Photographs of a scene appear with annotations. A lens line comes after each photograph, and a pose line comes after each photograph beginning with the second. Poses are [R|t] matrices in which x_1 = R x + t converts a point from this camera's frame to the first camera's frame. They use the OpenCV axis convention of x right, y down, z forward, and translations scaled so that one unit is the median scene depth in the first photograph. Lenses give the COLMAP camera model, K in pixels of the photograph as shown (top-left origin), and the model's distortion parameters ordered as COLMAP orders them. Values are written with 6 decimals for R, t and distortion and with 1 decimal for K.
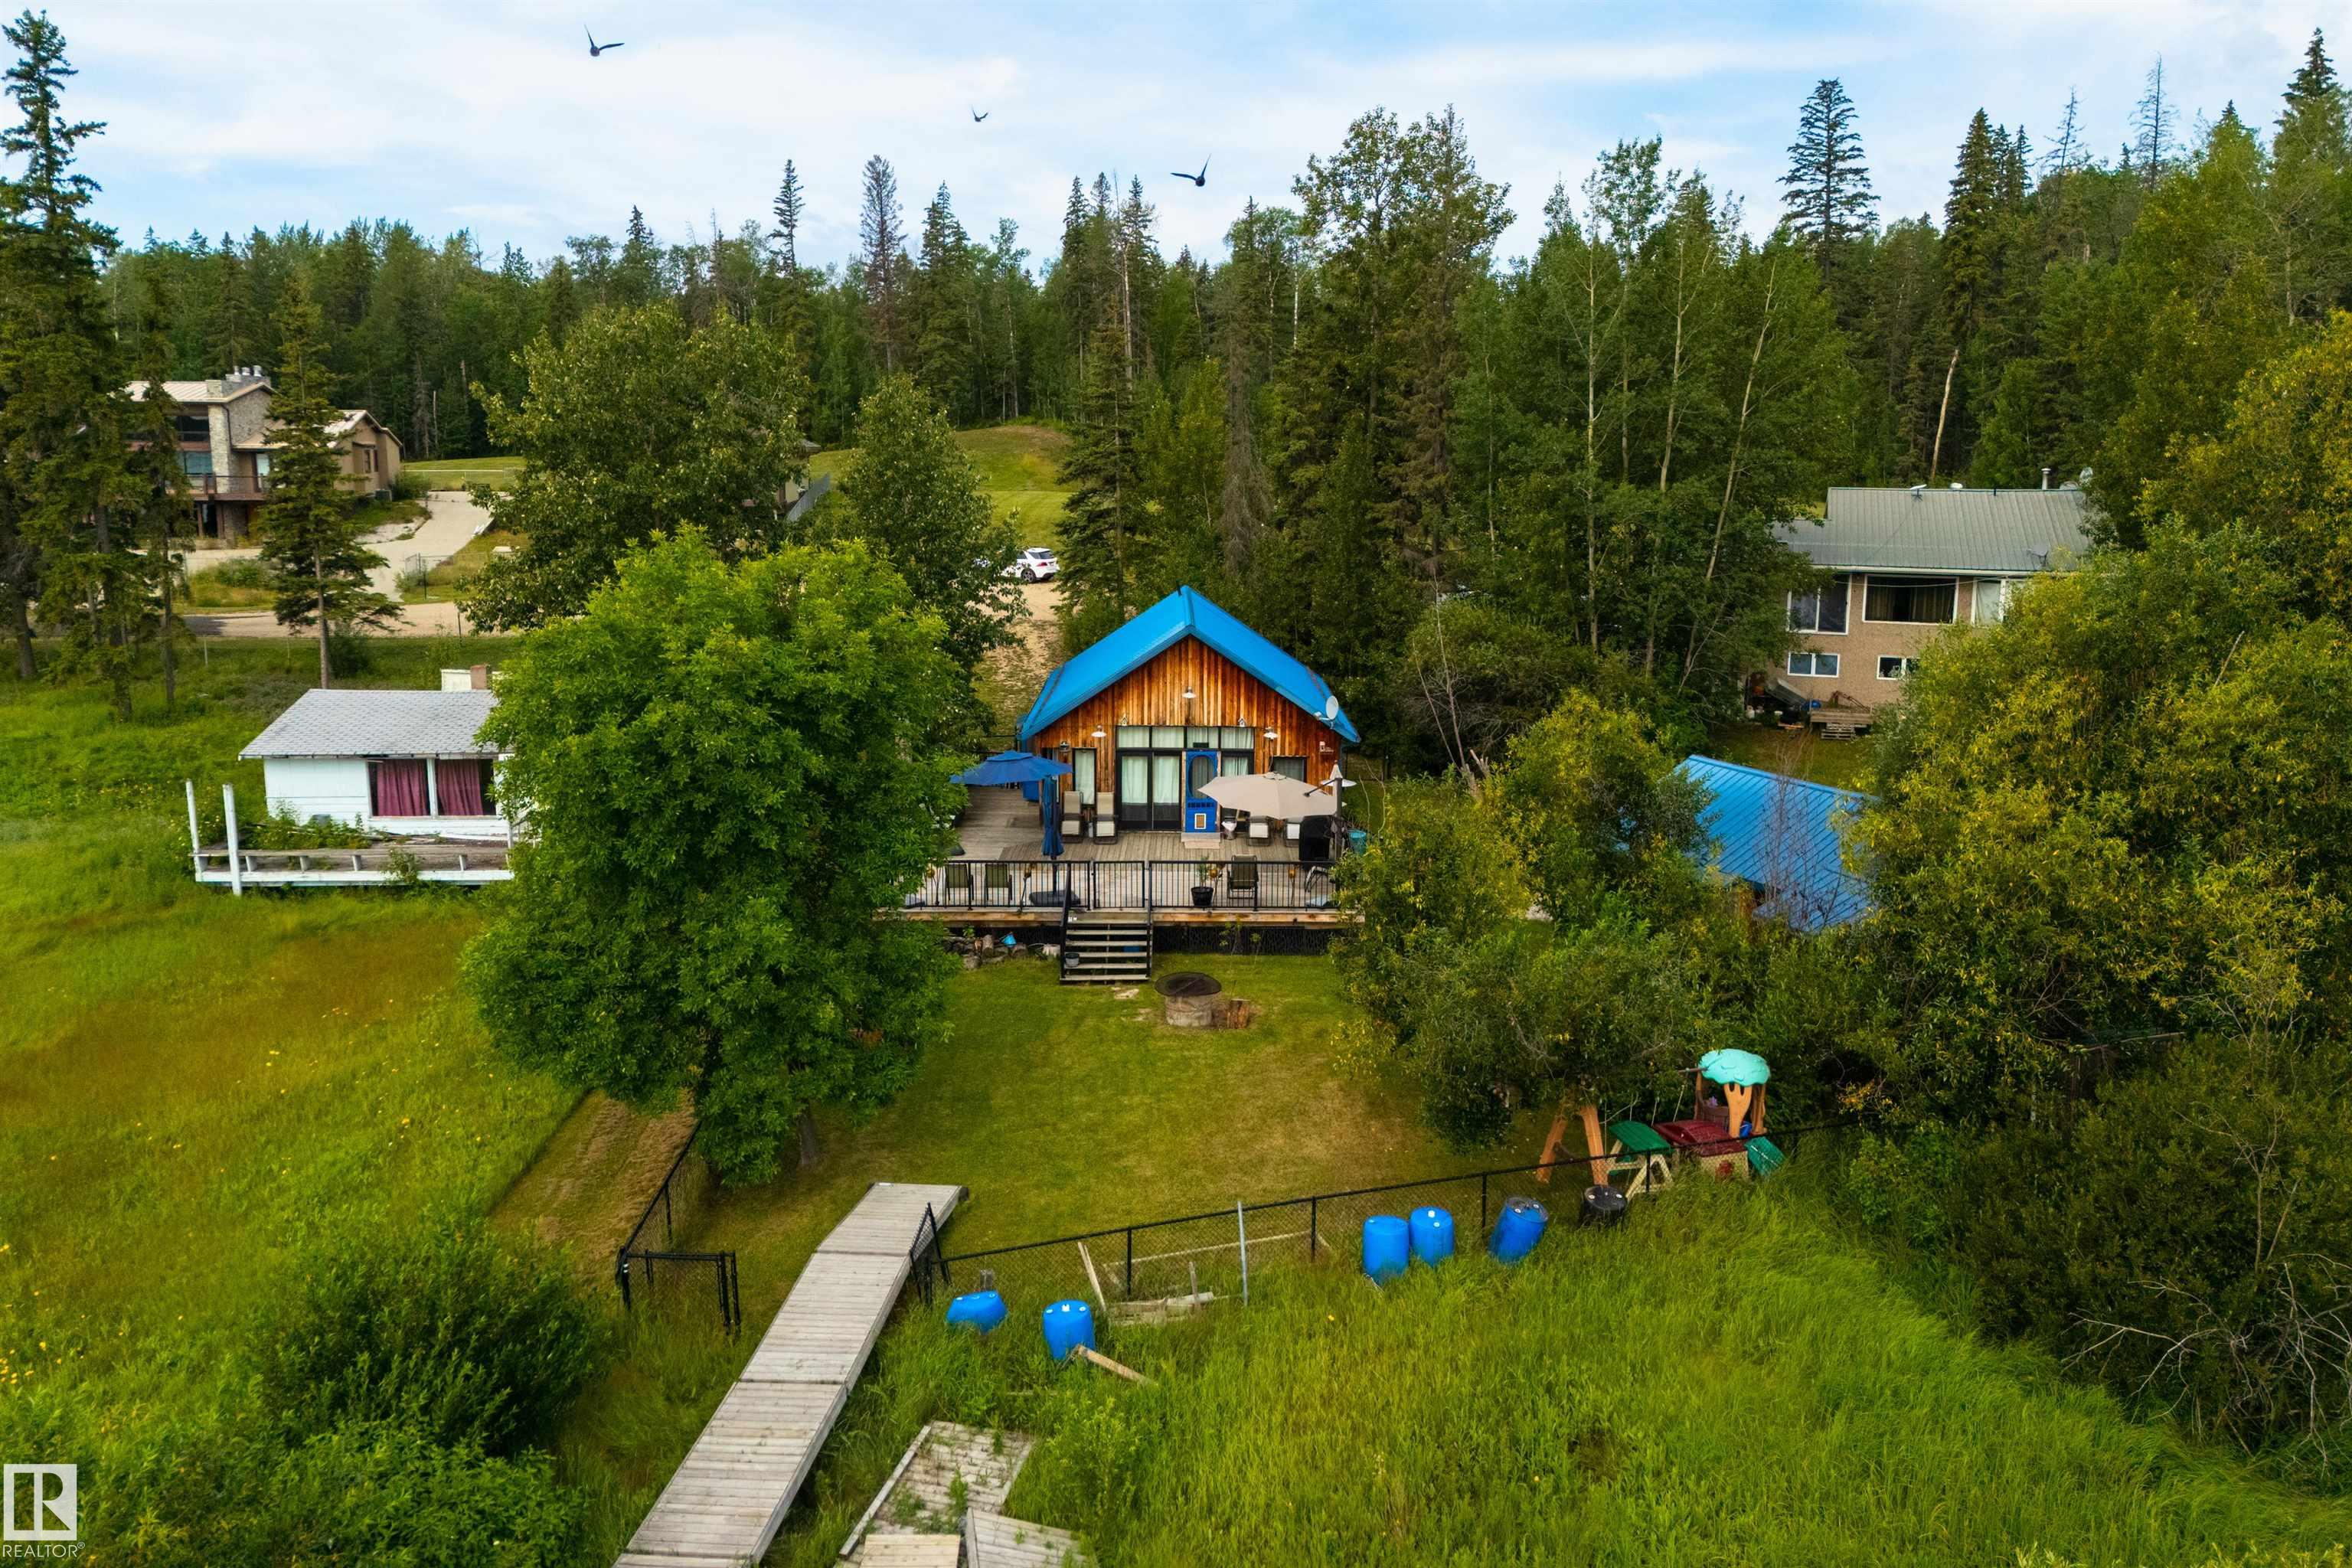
lens RADIAL K [[1755.0, 0, 1176.2], [0, 1755.0, 765.9], [0, 0, 1]] dist [0.038494, -0.067665]
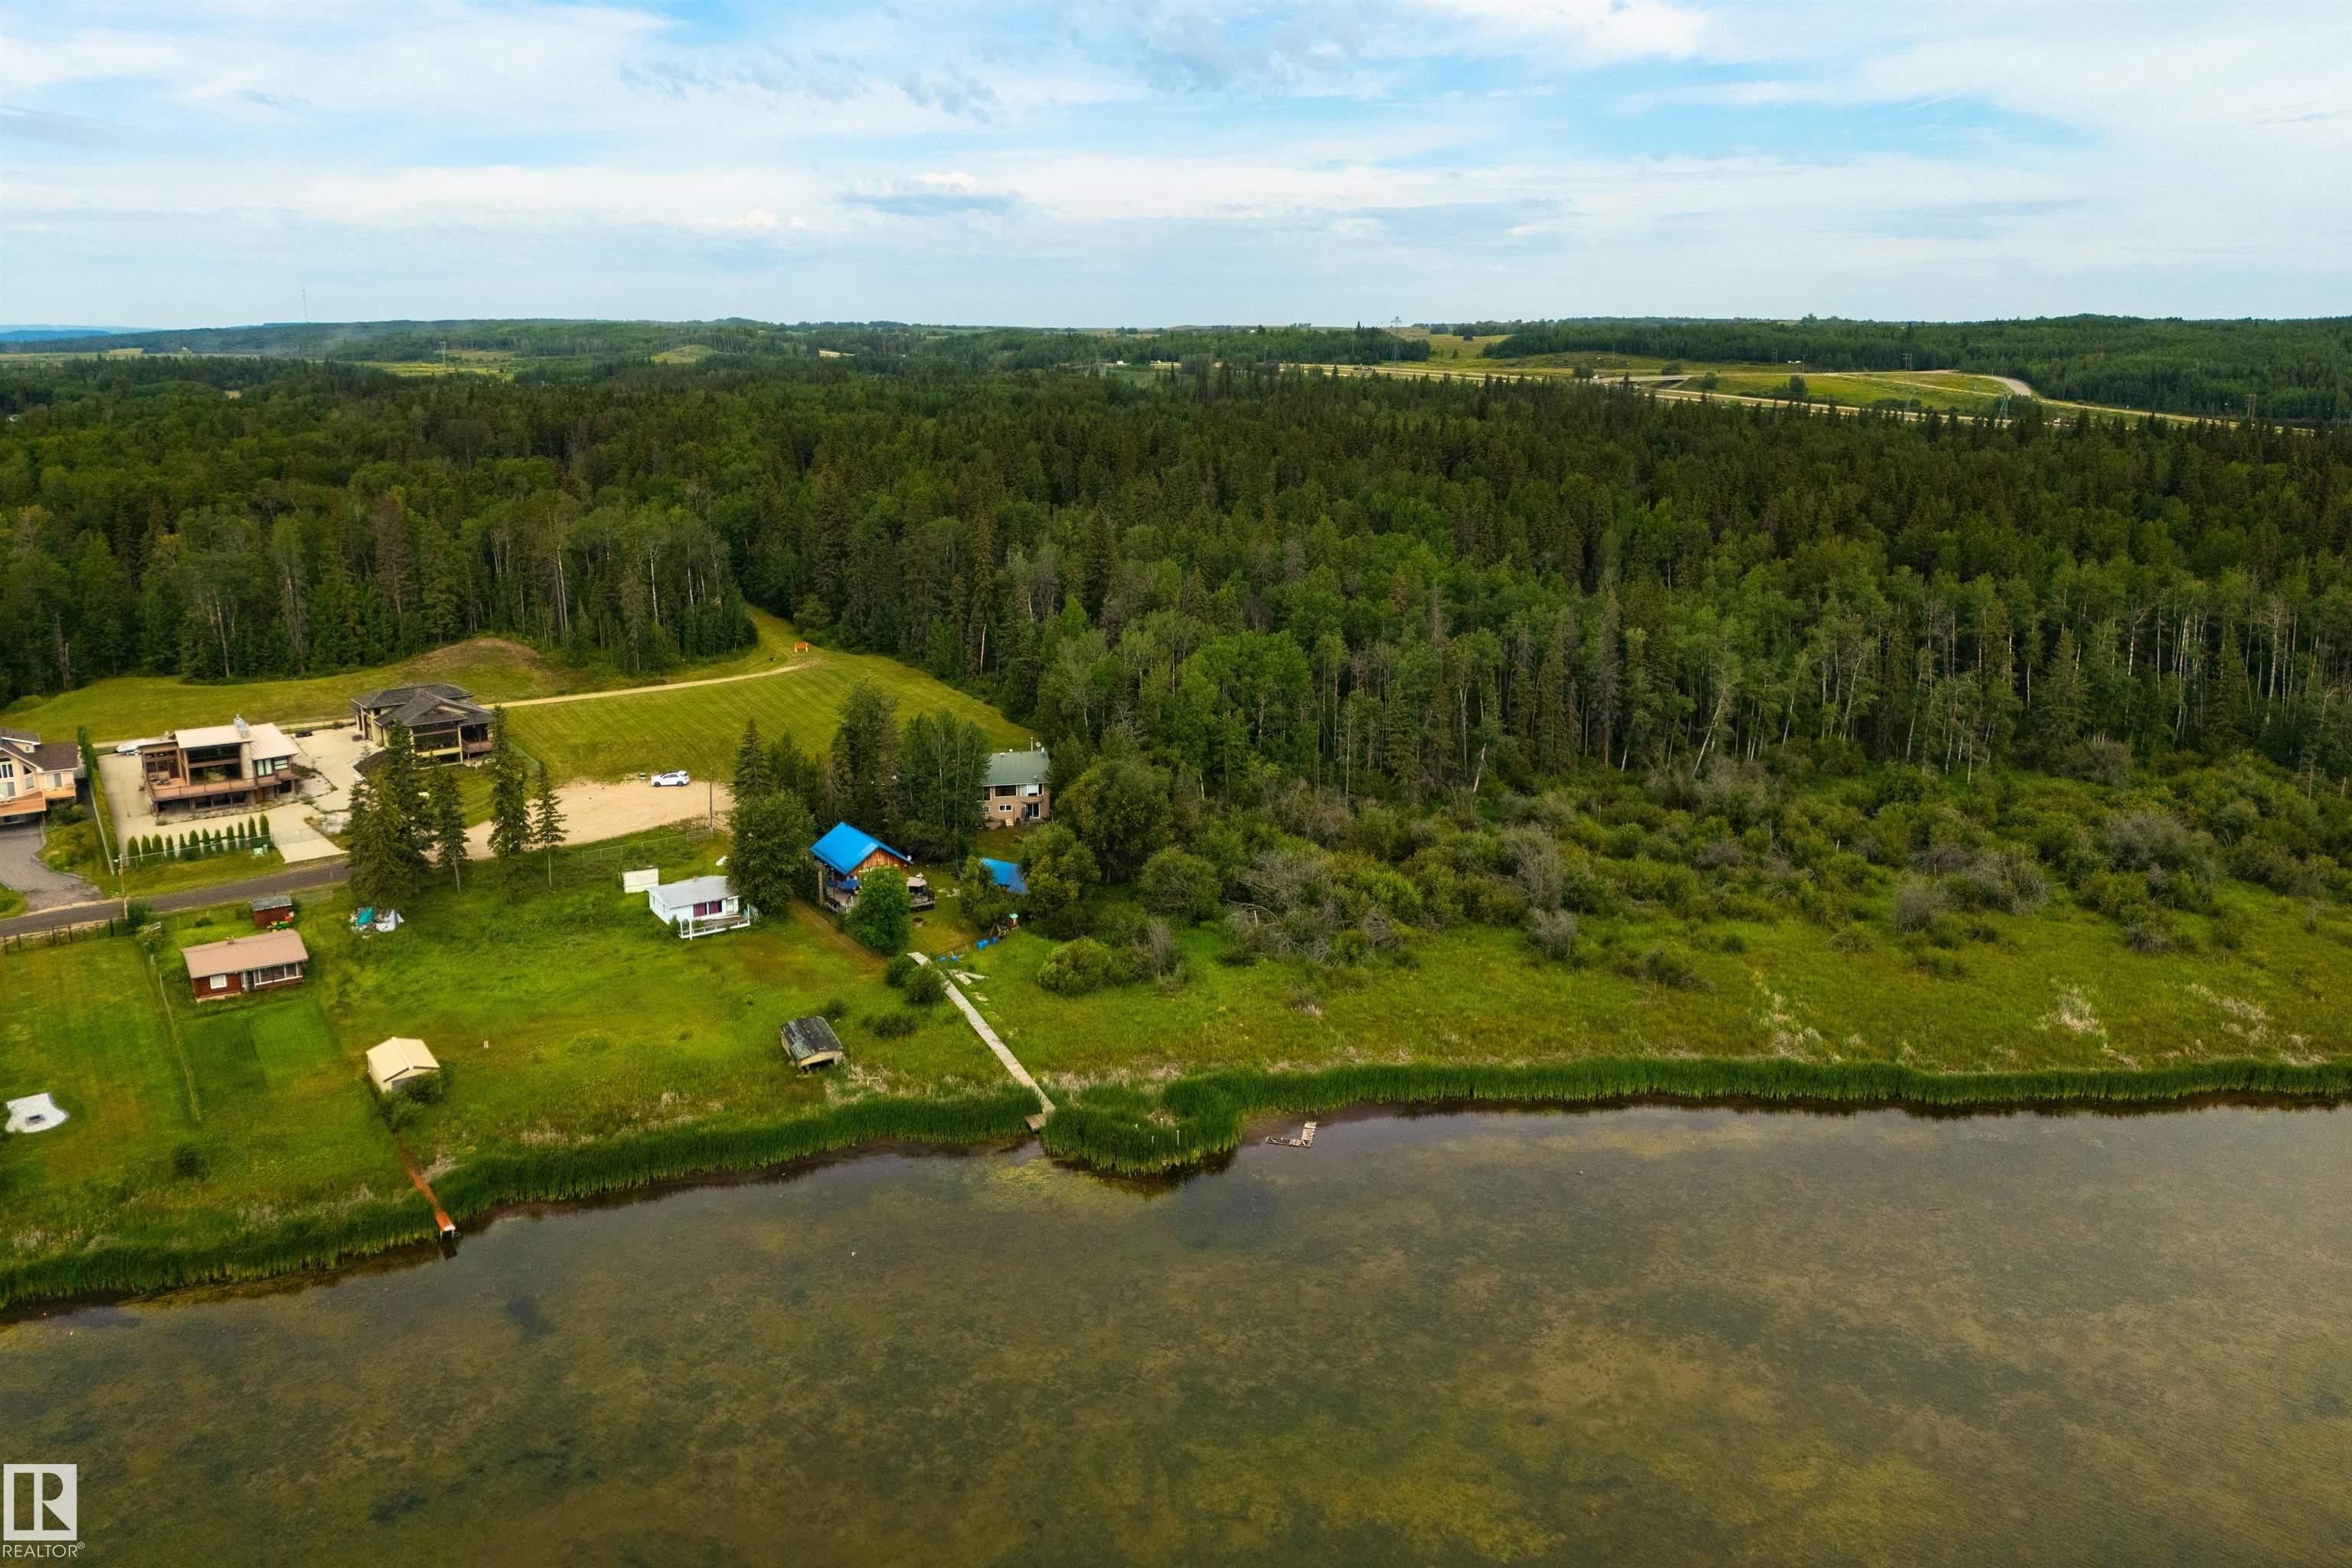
lens RADIAL K [[1755.0, 0, 1191.7], [0, 1755.0, 697.9], [0, 0, 1]] dist [0.038494, -0.067665]
pose [[0.843320, -0.111330, 0.525753, -1.672958], [0.097607, 0.993766, 0.053869, -0.628245], [-0.528473, 0.005888, 0.848930, -3.343802]]
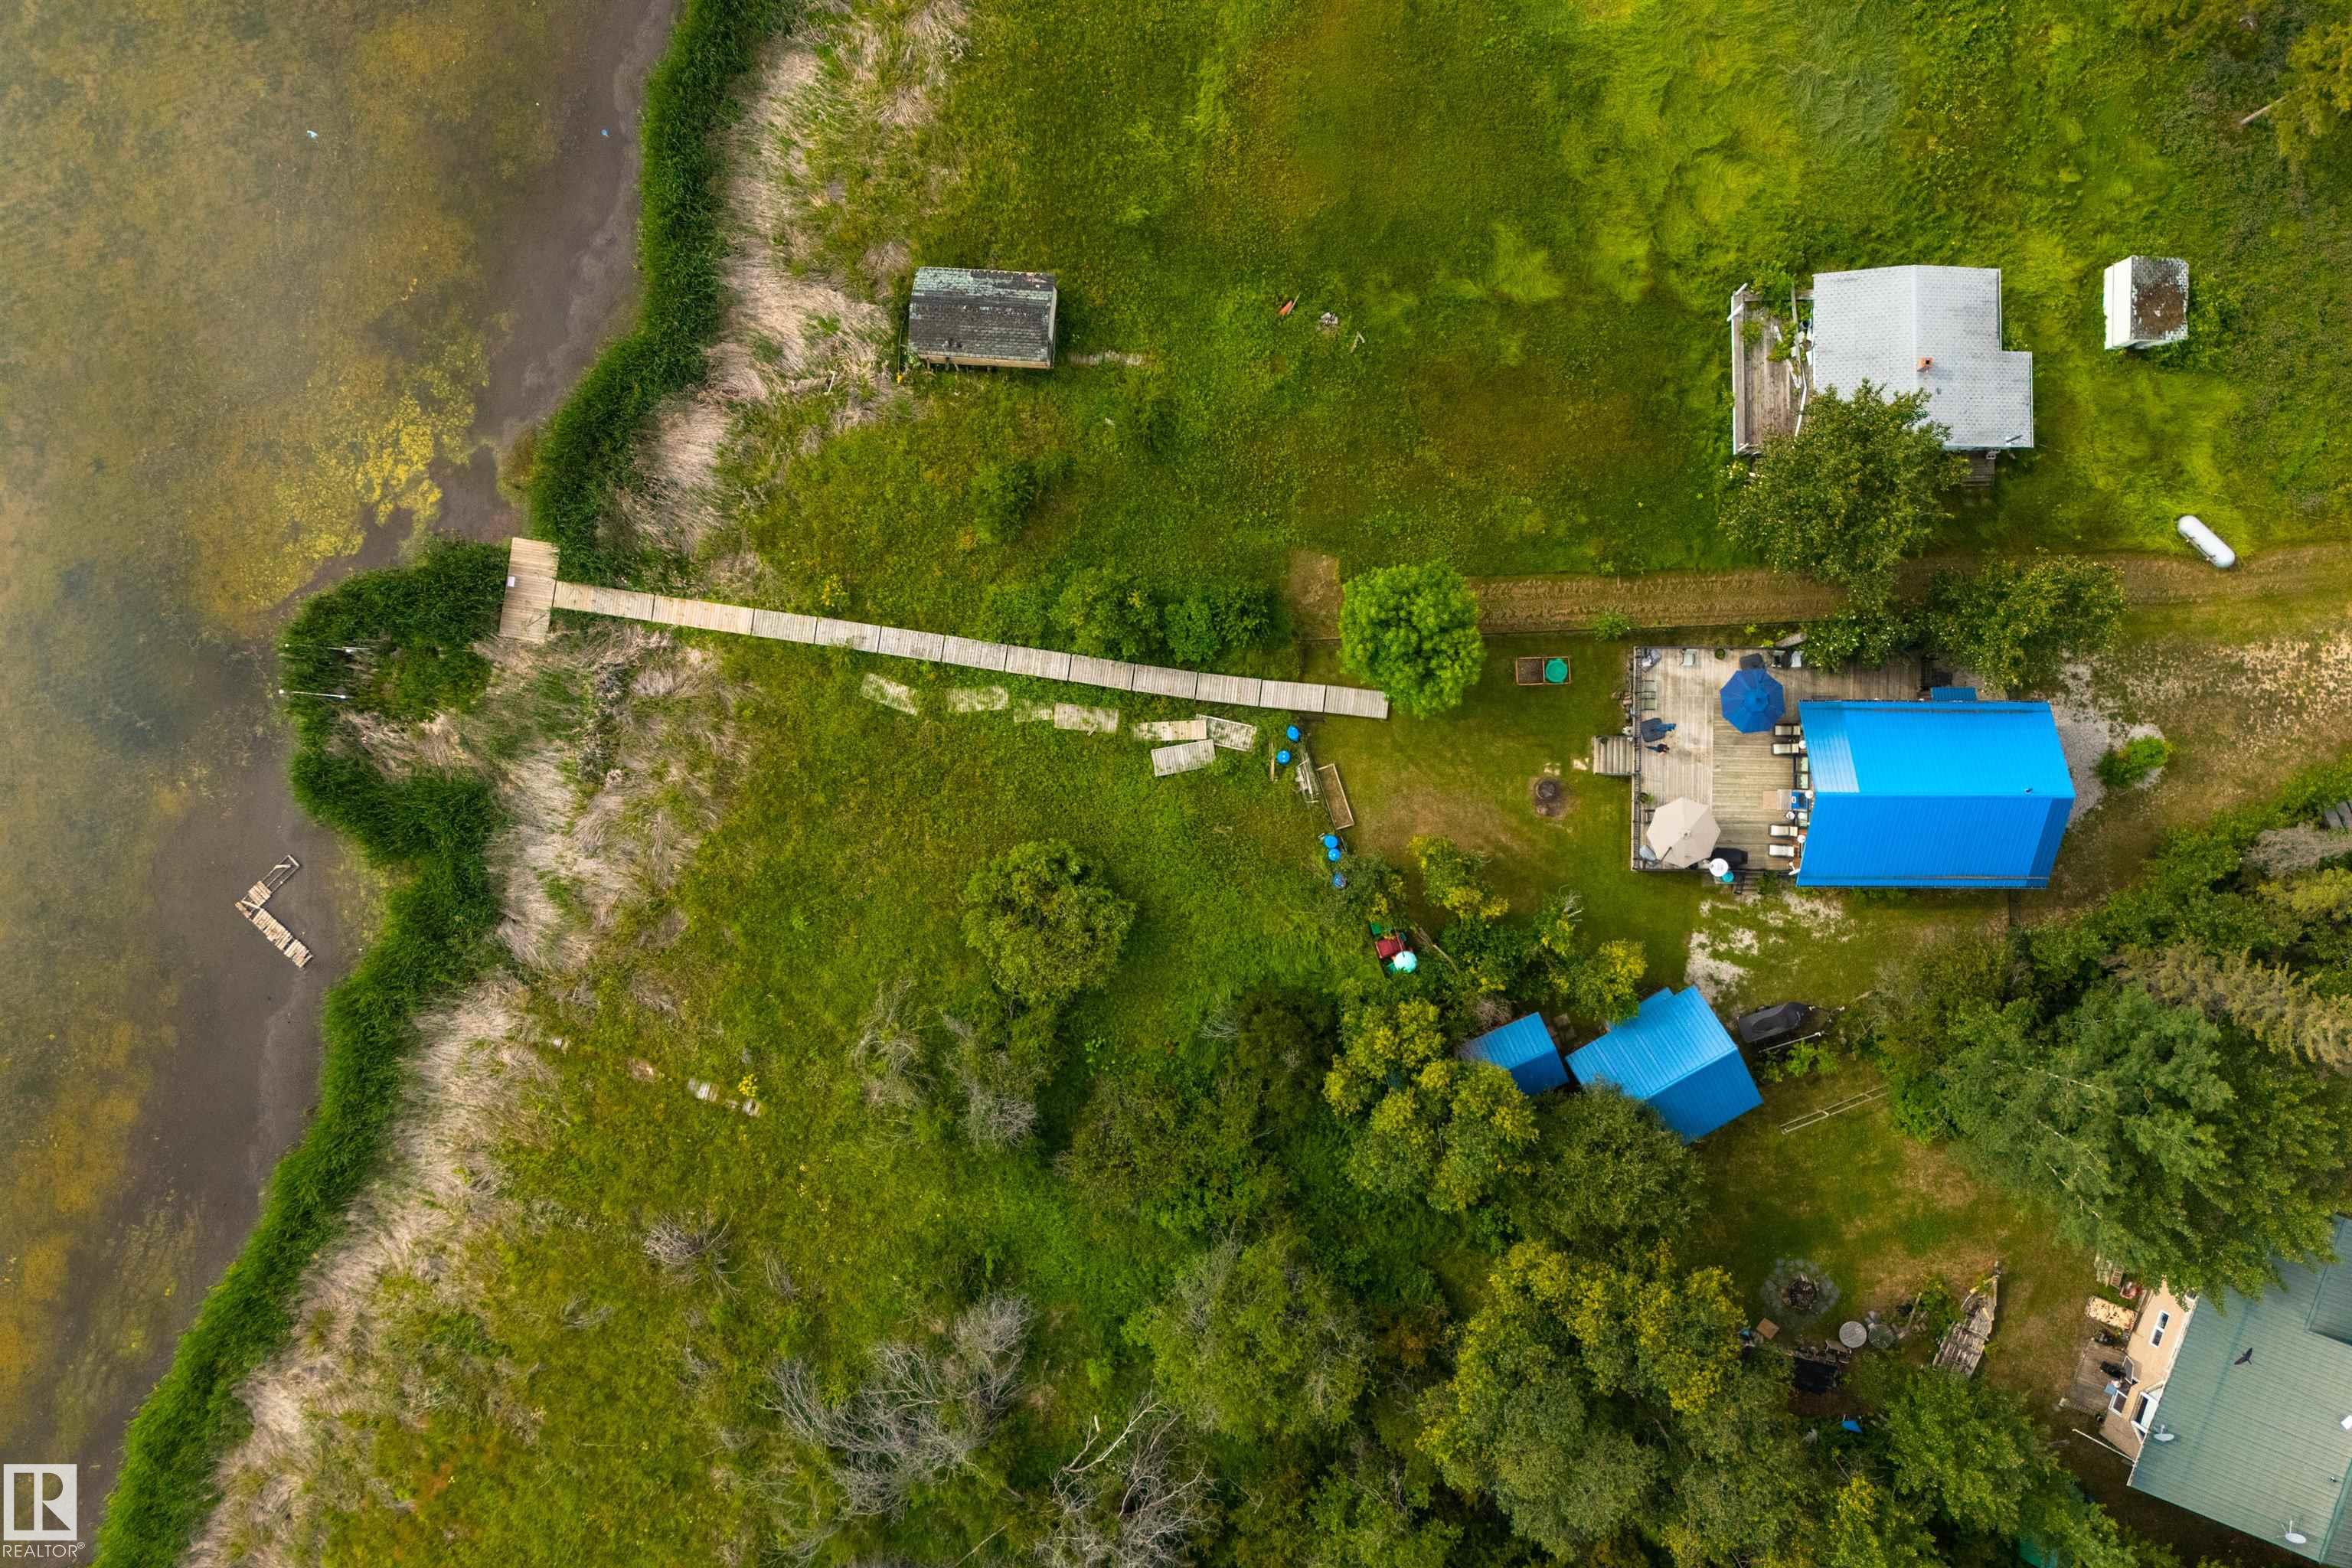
lens RADIAL K [[1755.0, 0, 1175.6], [0, 1755.0, 784.8], [0, 0, 1]] dist [0.038494, -0.067665]
pose [[-0.006763, 0.999944, 0.008107, -0.014081], [-0.169739, -0.009137, 0.985447, -1.746228], [0.985466, 0.005289, 0.169791, 0.037238]]
